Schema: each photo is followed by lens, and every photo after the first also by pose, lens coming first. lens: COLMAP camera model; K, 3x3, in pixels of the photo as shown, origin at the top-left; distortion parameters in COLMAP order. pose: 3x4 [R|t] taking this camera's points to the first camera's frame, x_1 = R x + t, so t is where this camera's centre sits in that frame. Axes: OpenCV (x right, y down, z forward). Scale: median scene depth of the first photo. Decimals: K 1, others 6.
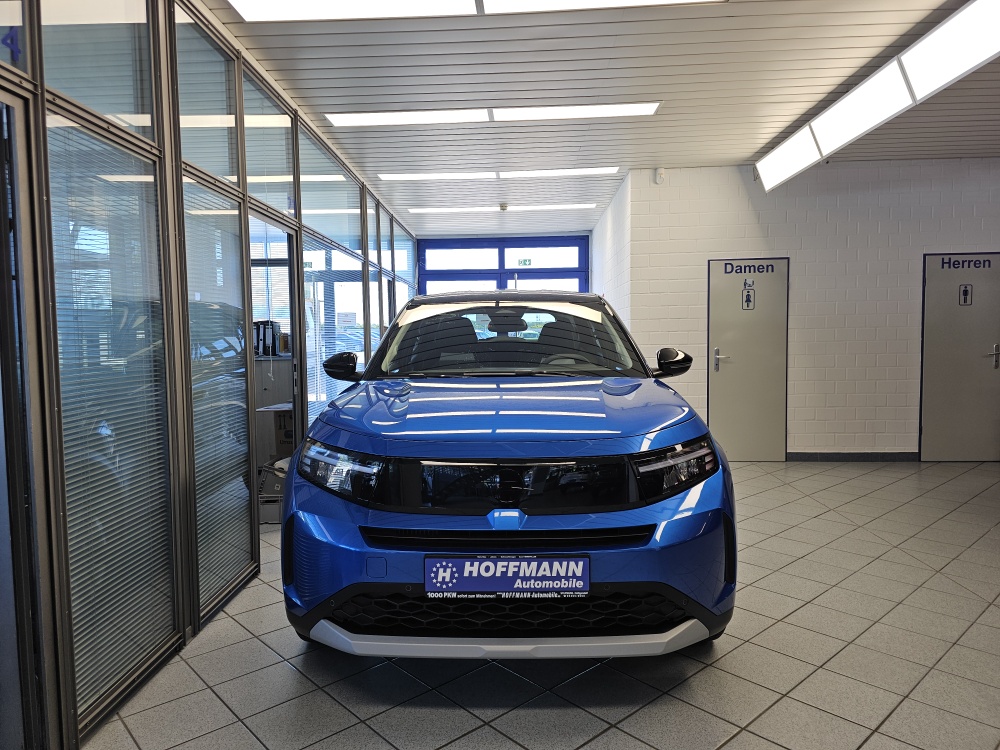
lens RADIAL K [[671.0, 0, 499.2], [0, 671.0, 364.6], [0, 0, 1]] dist [0.073374, -0.076960]
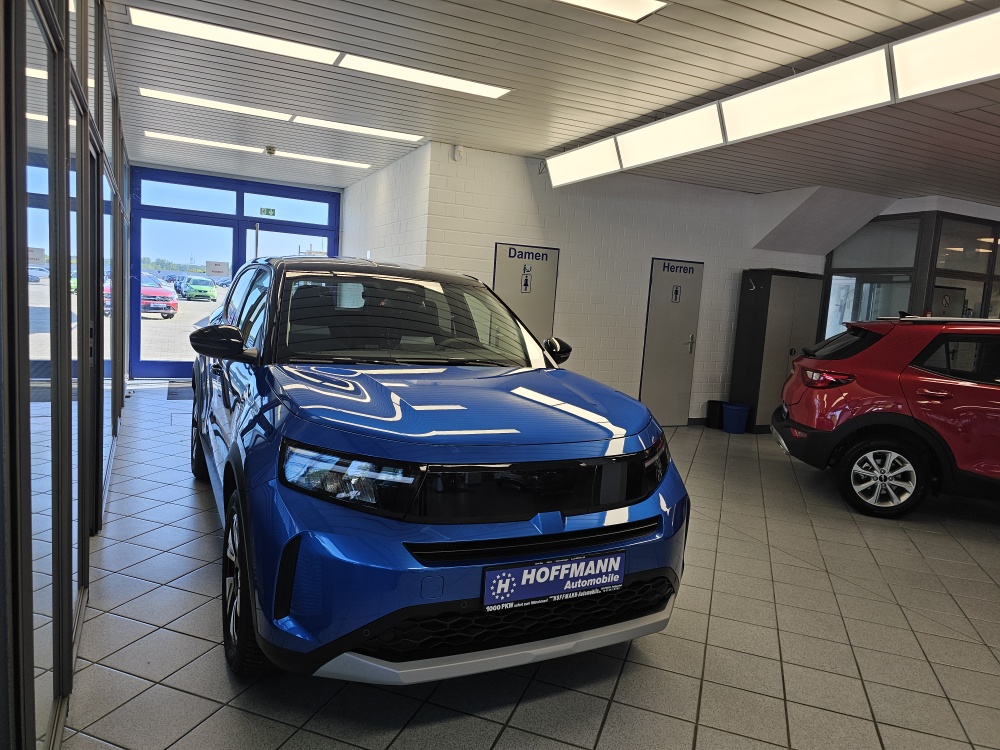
lens RADIAL K [[671.0, 0, 499.2], [0, 671.0, 364.6], [0, 0, 1]] dist [0.073374, -0.076960]
pose [[0.877090, 0.025063, 0.479671, -0.555399], [-0.056160, 0.997139, 0.050588, -0.051556], [-0.477031, -0.071309, 0.875989, 0.182266]]
